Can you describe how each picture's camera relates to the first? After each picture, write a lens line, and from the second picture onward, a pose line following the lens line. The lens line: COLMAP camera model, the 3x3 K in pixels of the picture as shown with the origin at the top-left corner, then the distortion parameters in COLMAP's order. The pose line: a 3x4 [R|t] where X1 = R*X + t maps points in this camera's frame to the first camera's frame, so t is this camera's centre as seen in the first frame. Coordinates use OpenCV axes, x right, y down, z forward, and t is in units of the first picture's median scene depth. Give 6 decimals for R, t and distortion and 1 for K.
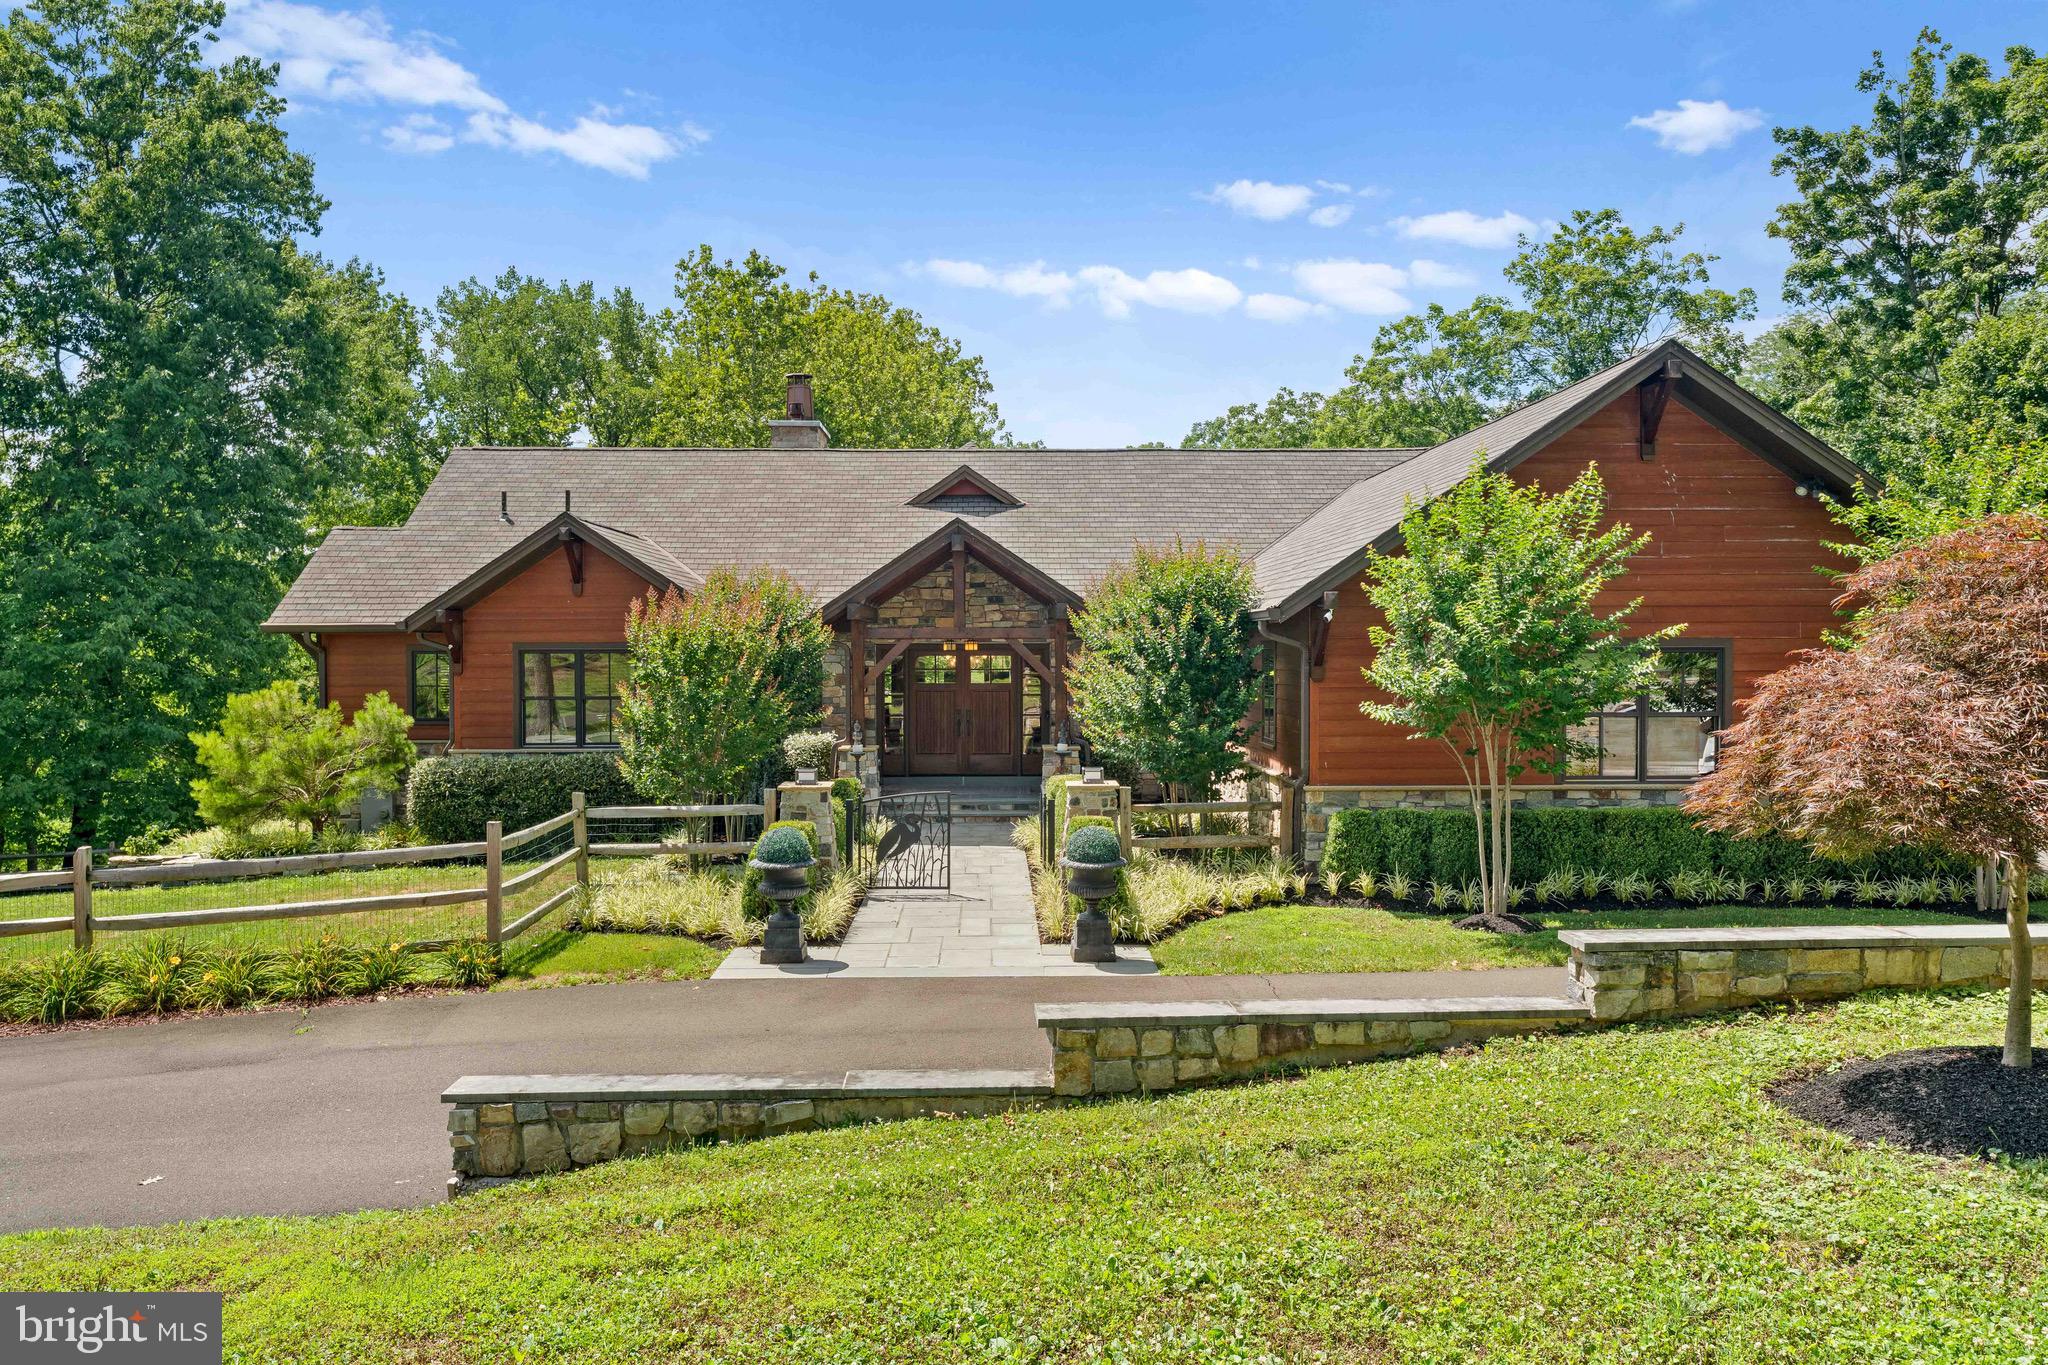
lens RADIAL K [[1543.7, 0, 1024.0], [0, 1543.7, 682.5], [0, 0, 1]] dist [0.135288, -0.001563]
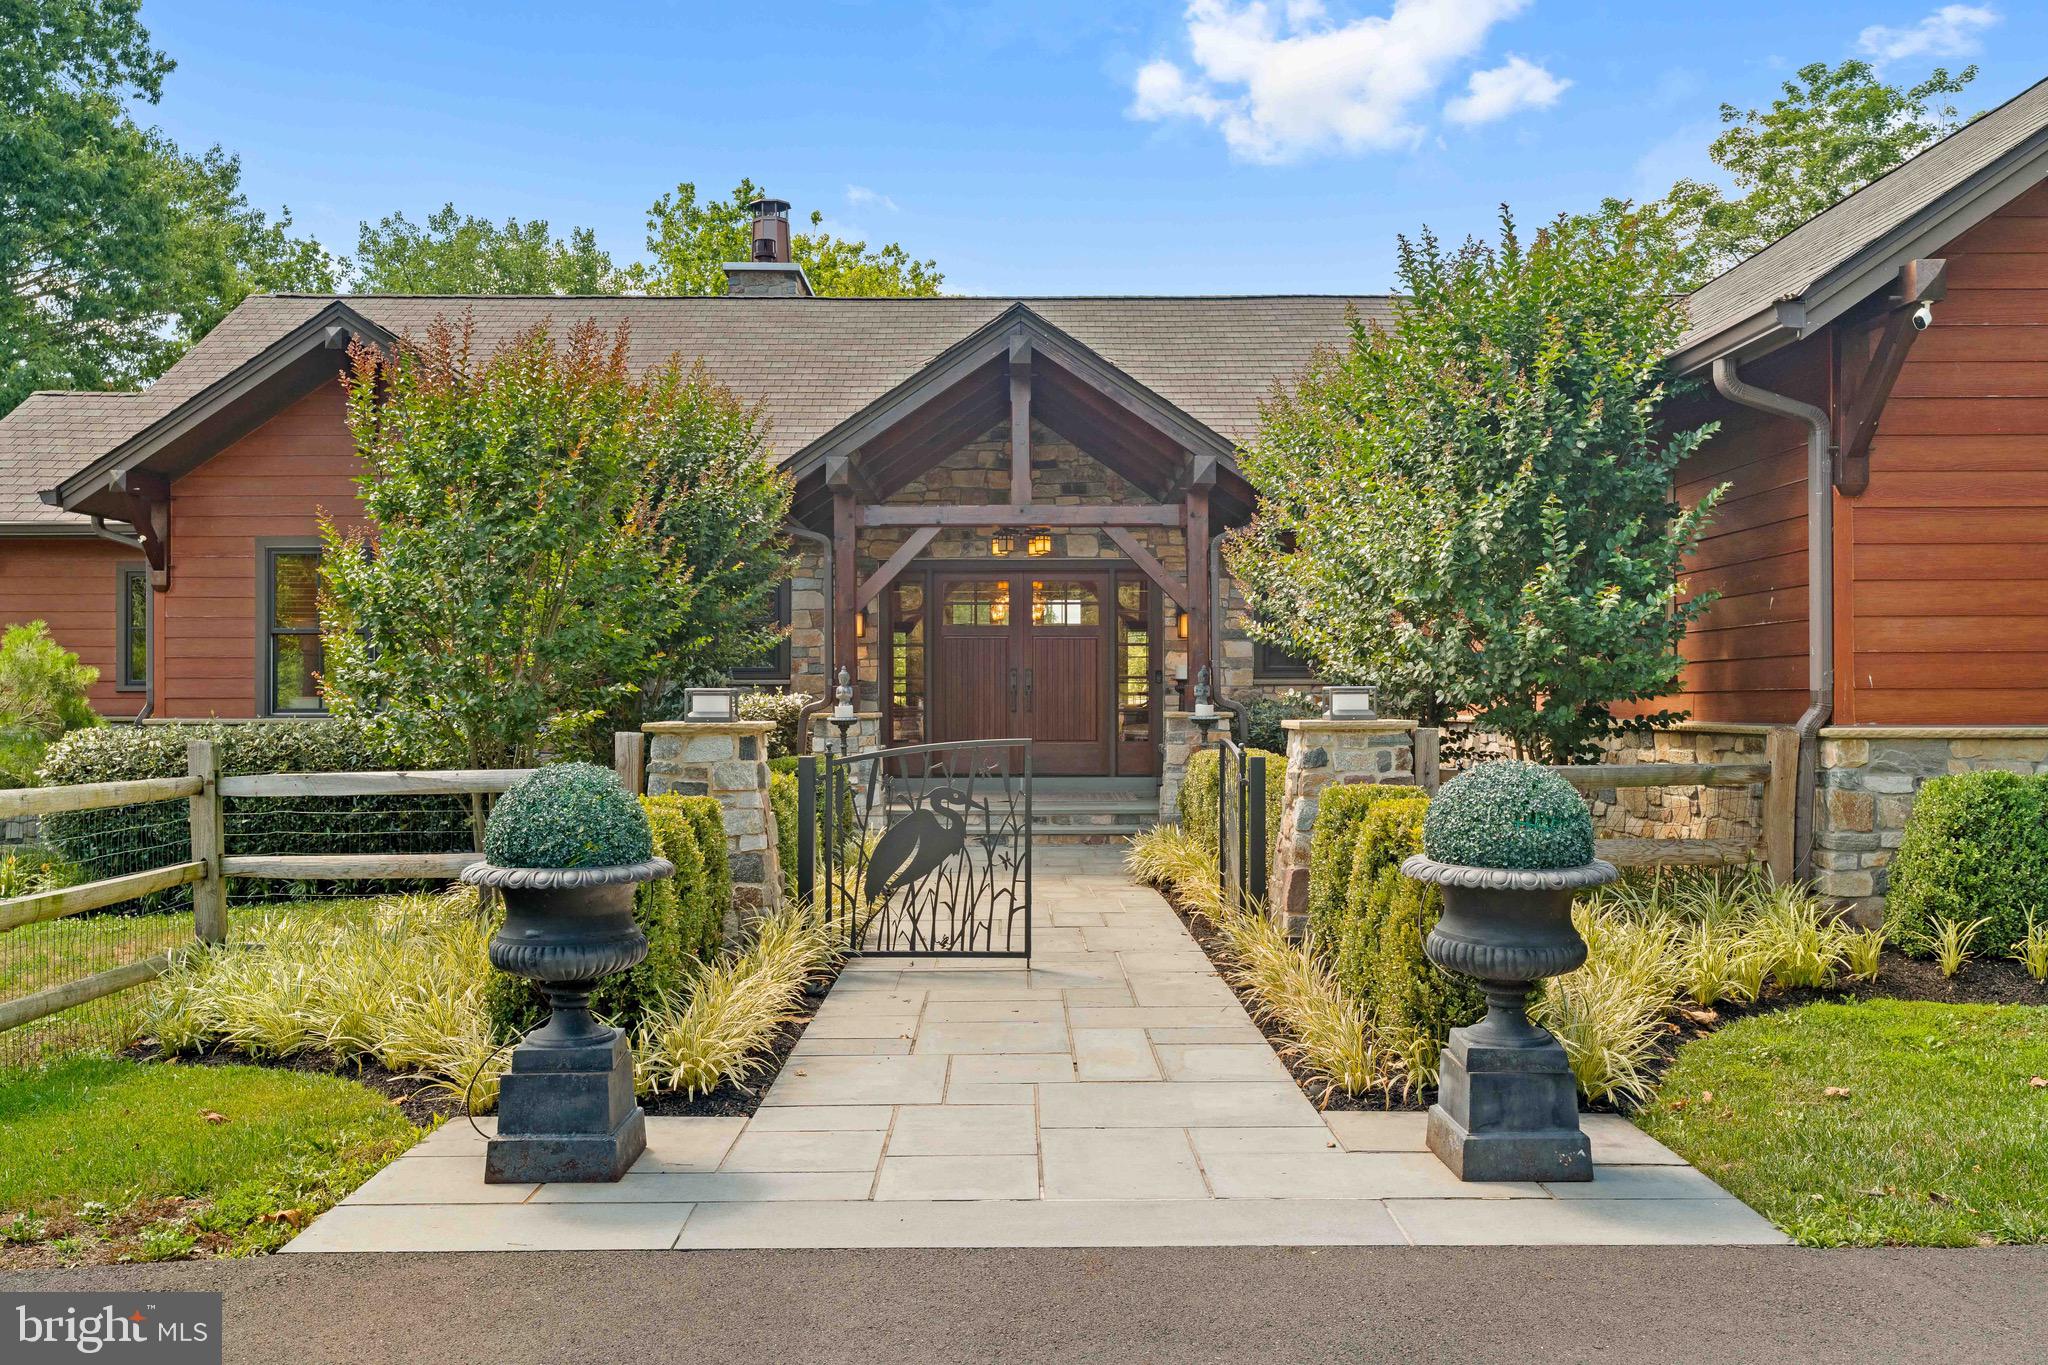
lens RADIAL K [[1691.9, 0, 1055.8], [0, 1691.9, 683.2], [0, 0, 1]] dist [0.042480, 0.112412]
pose [[0.999998, -0.001233, 0.001404, -0.030739], [0.001278, 0.999475, -0.032368, 0.052422], [-0.001363, 0.032369, 0.999475, 0.380040]]
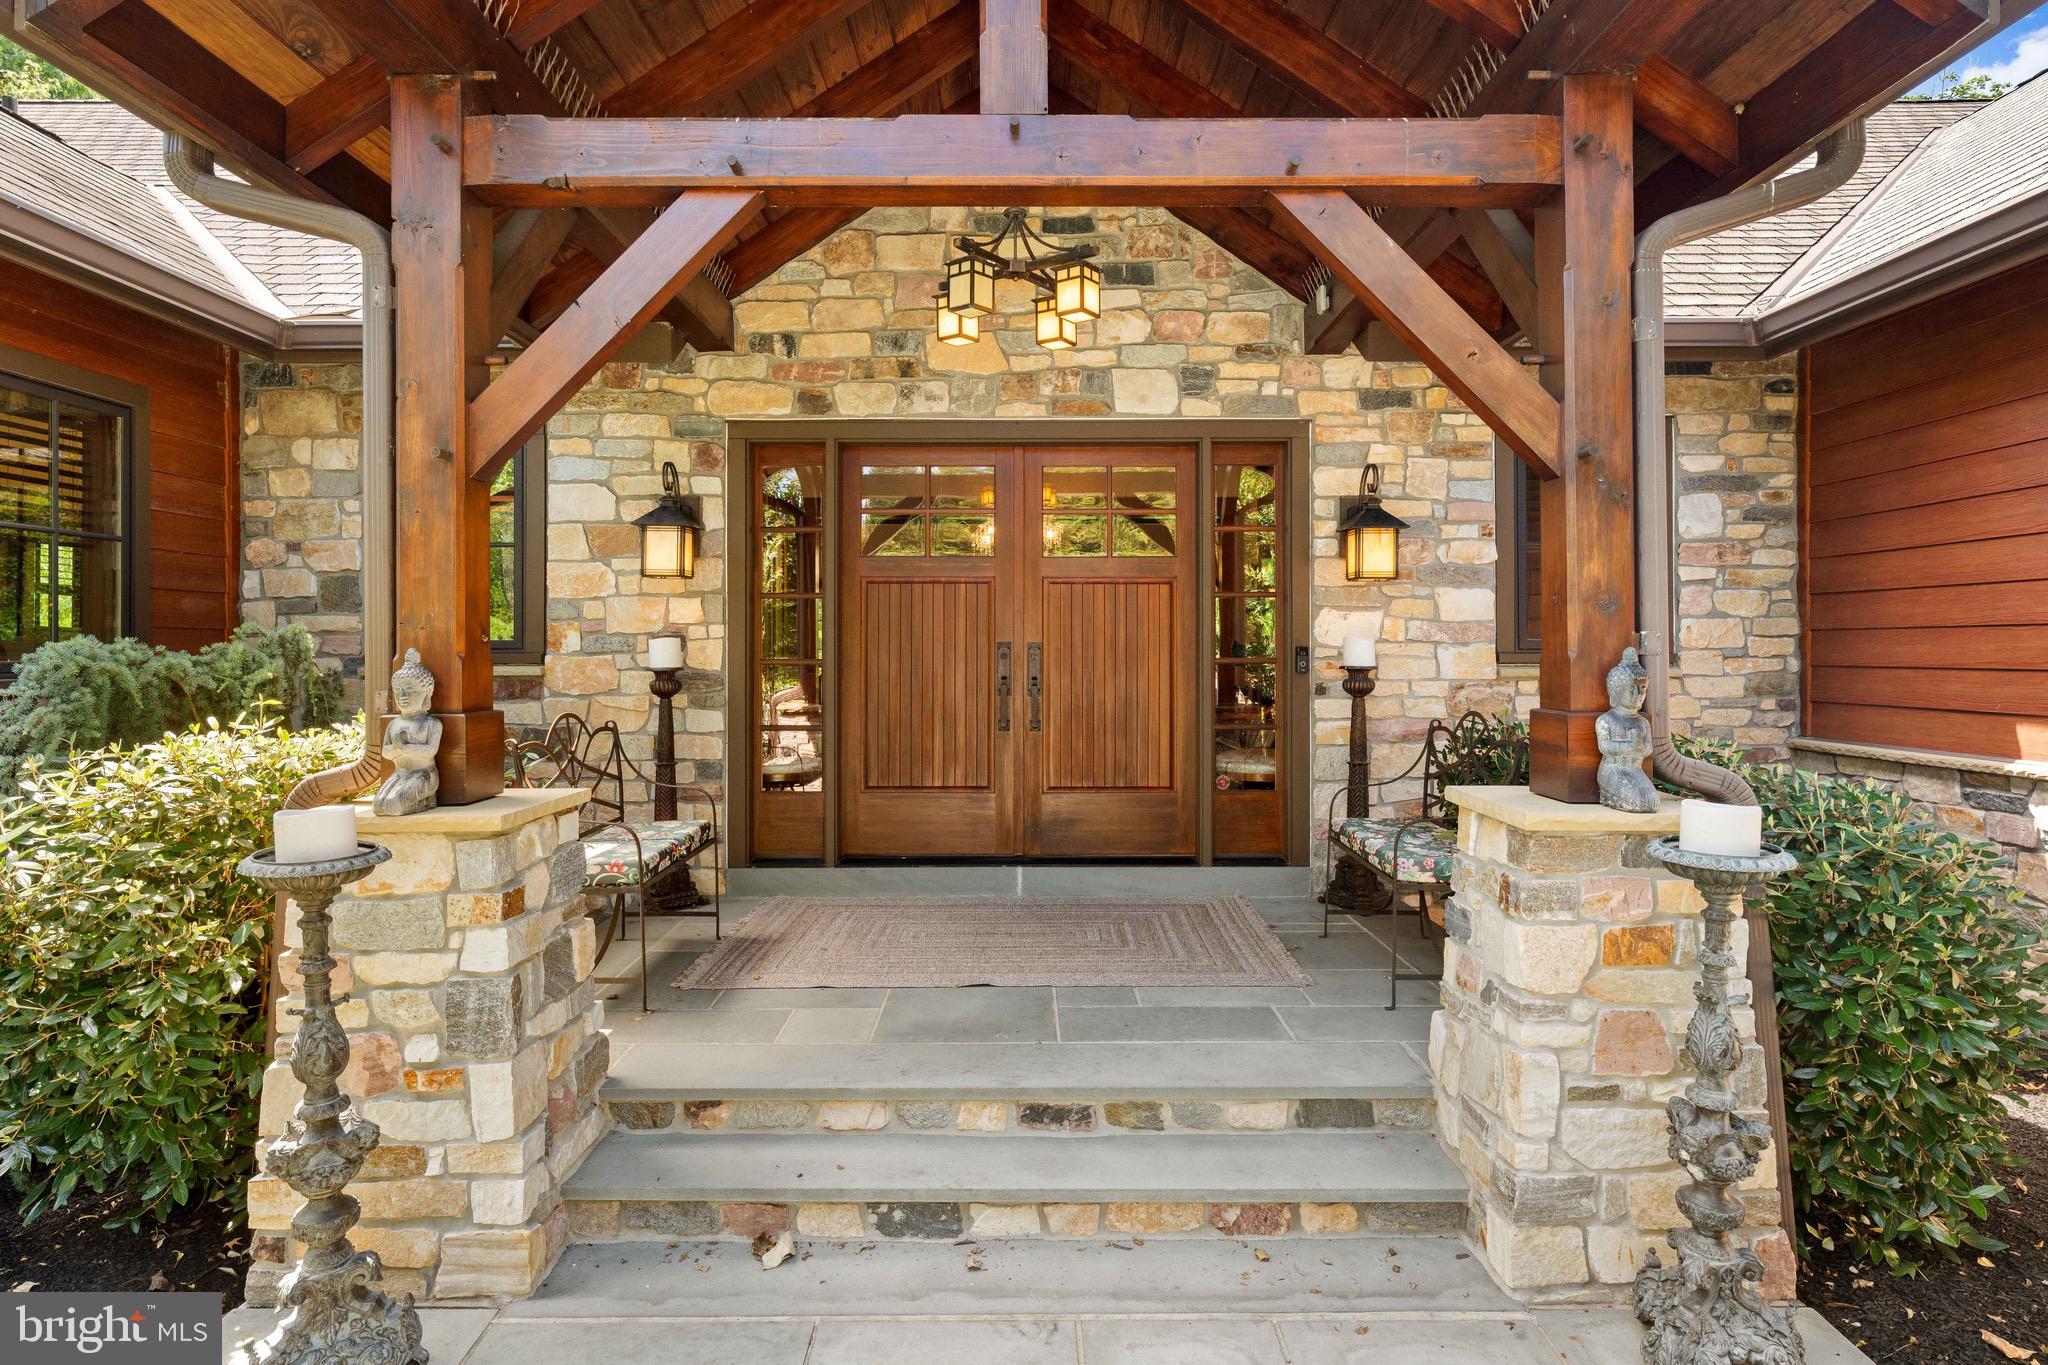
lens RADIAL K [[1182.4, 0, 1025.7], [0, 1182.4, 645.3], [0, 0, 1]] dist [-0.000210, -0.000016]
pose [[0.999823, -0.000423, -0.018835, -0.039116], [-0.000121, 0.999583, -0.028882, 0.028685], [0.018839, 0.028879, 0.999405, 0.889582]]
